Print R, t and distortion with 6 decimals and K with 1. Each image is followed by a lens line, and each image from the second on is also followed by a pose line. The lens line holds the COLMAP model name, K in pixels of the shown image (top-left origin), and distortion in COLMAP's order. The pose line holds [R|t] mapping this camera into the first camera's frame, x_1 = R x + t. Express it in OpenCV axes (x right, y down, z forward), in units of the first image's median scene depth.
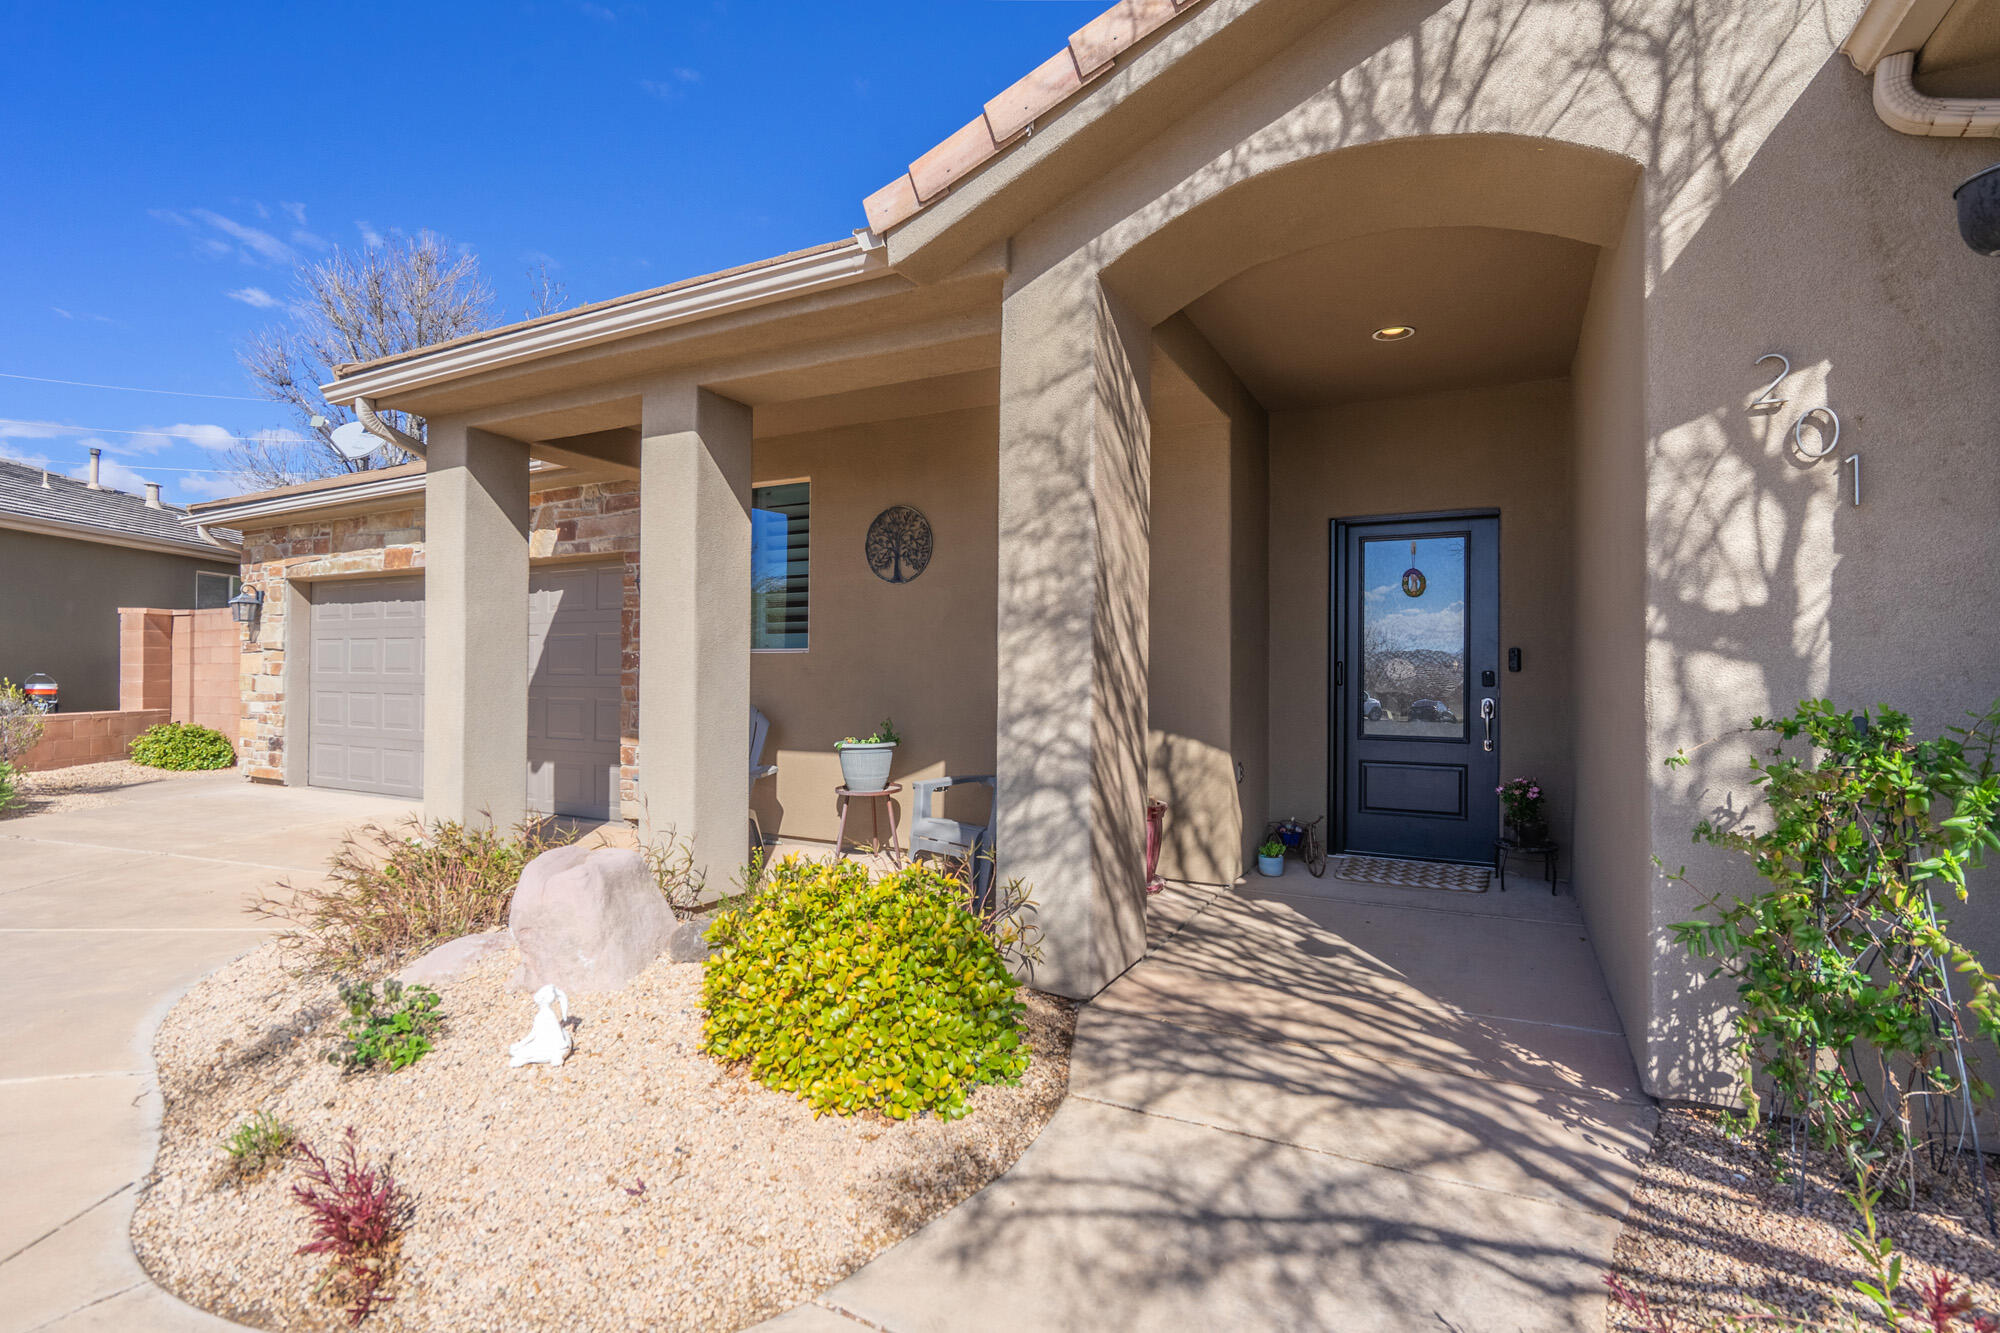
lens RADIAL K [[995.1, 0, 933.4], [0, 995.1, 661.9], [0, 0, 1]] dist [-0.000095, 0.001787]
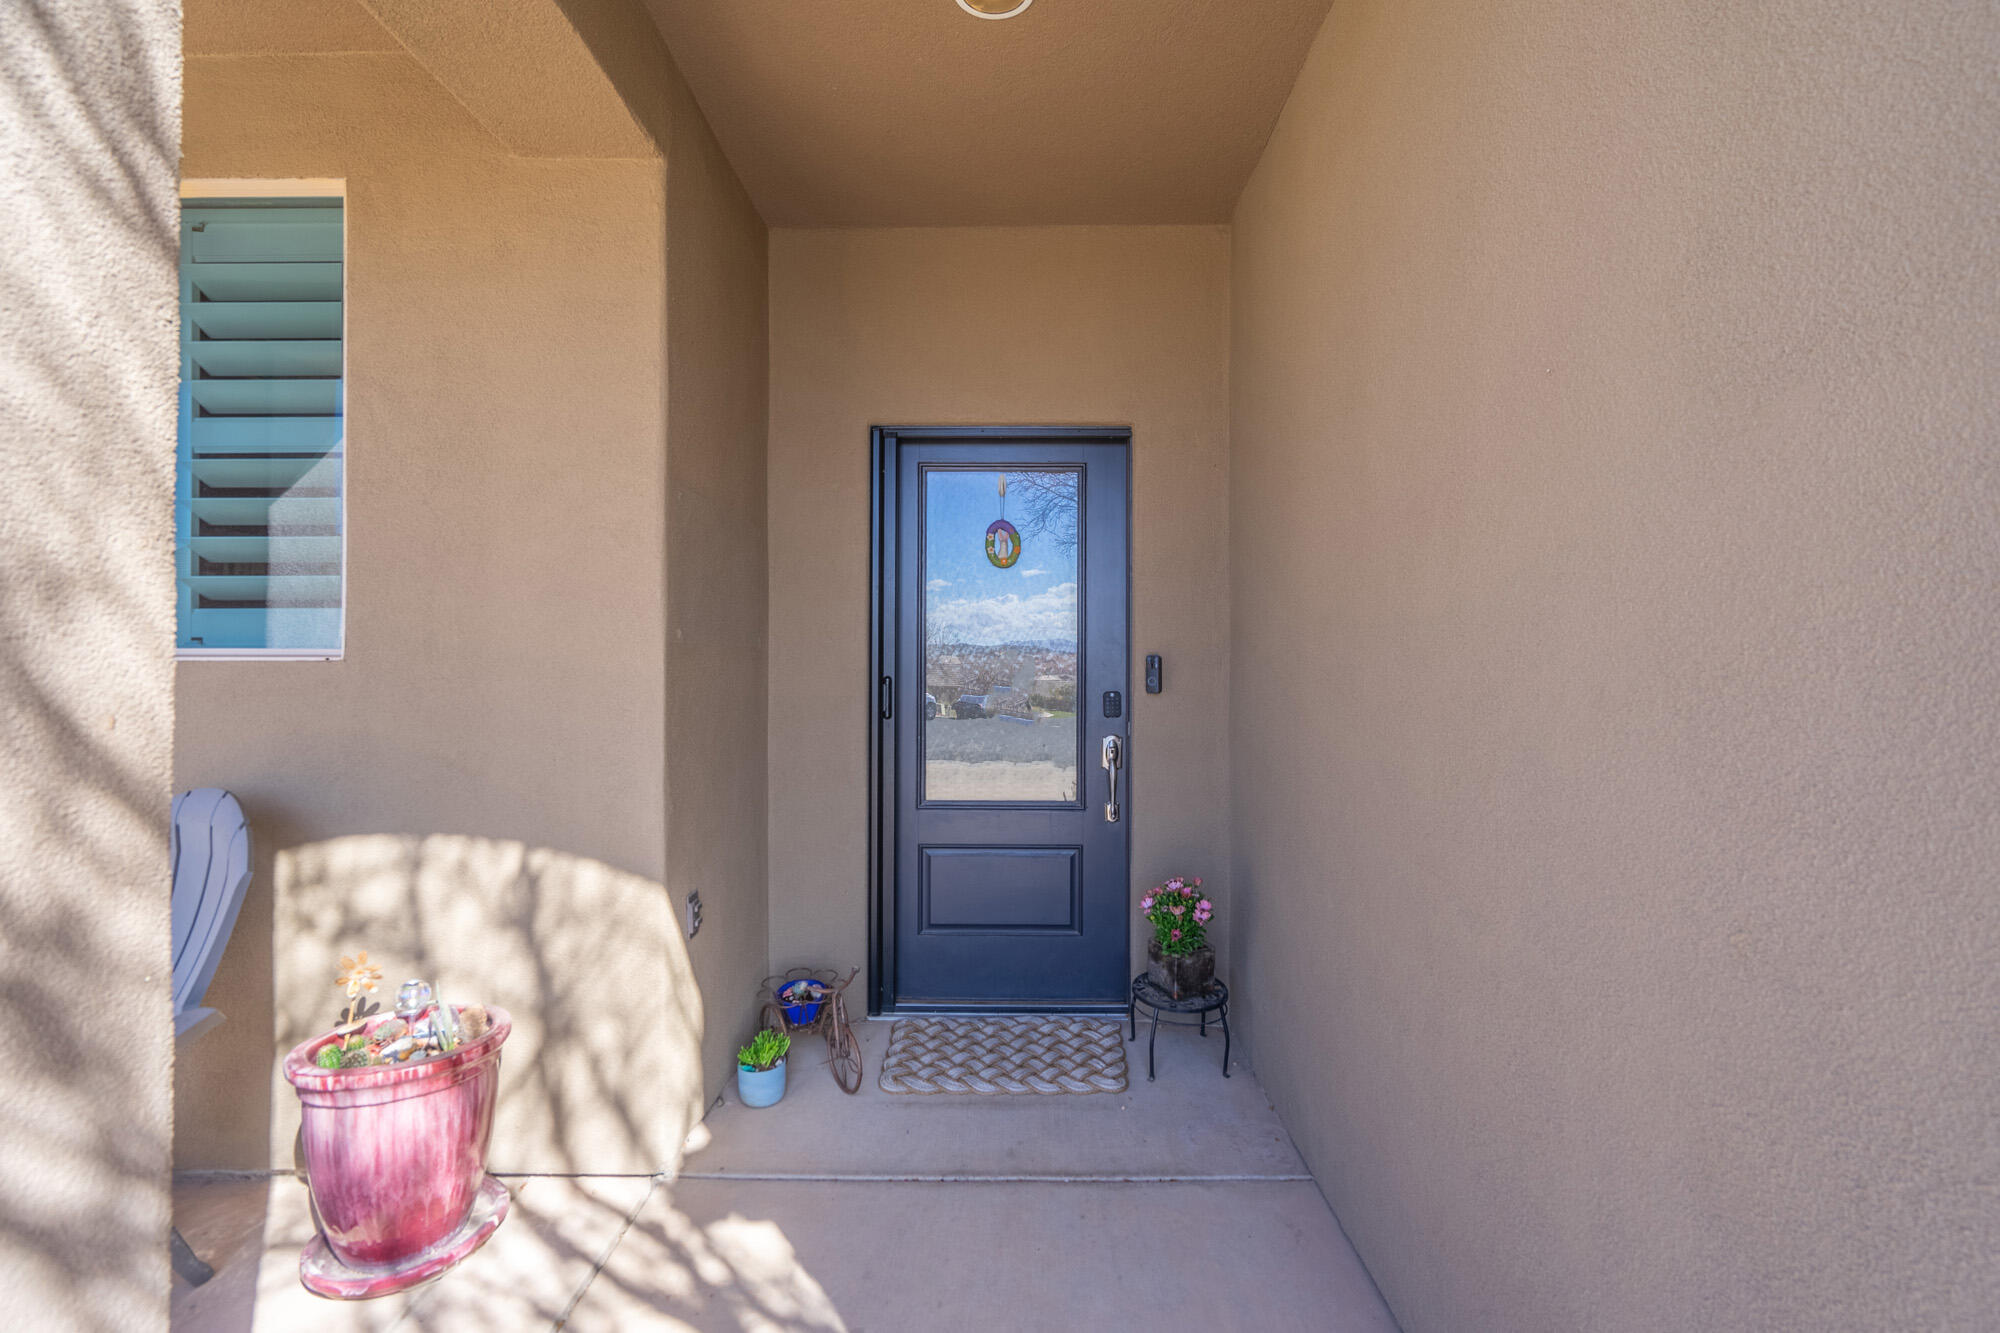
lens RADIAL K [[914.2, 0, 1002.5], [0, 914.2, 659.9], [0, 0, 1]] dist [-0.002727, -0.000107]
pose [[0.868985, -0.008026, 0.494773, 0.217976], [-0.000715, 0.999847, 0.017476, -0.020358], [-0.494837, -0.015540, 0.868847, 0.540665]]
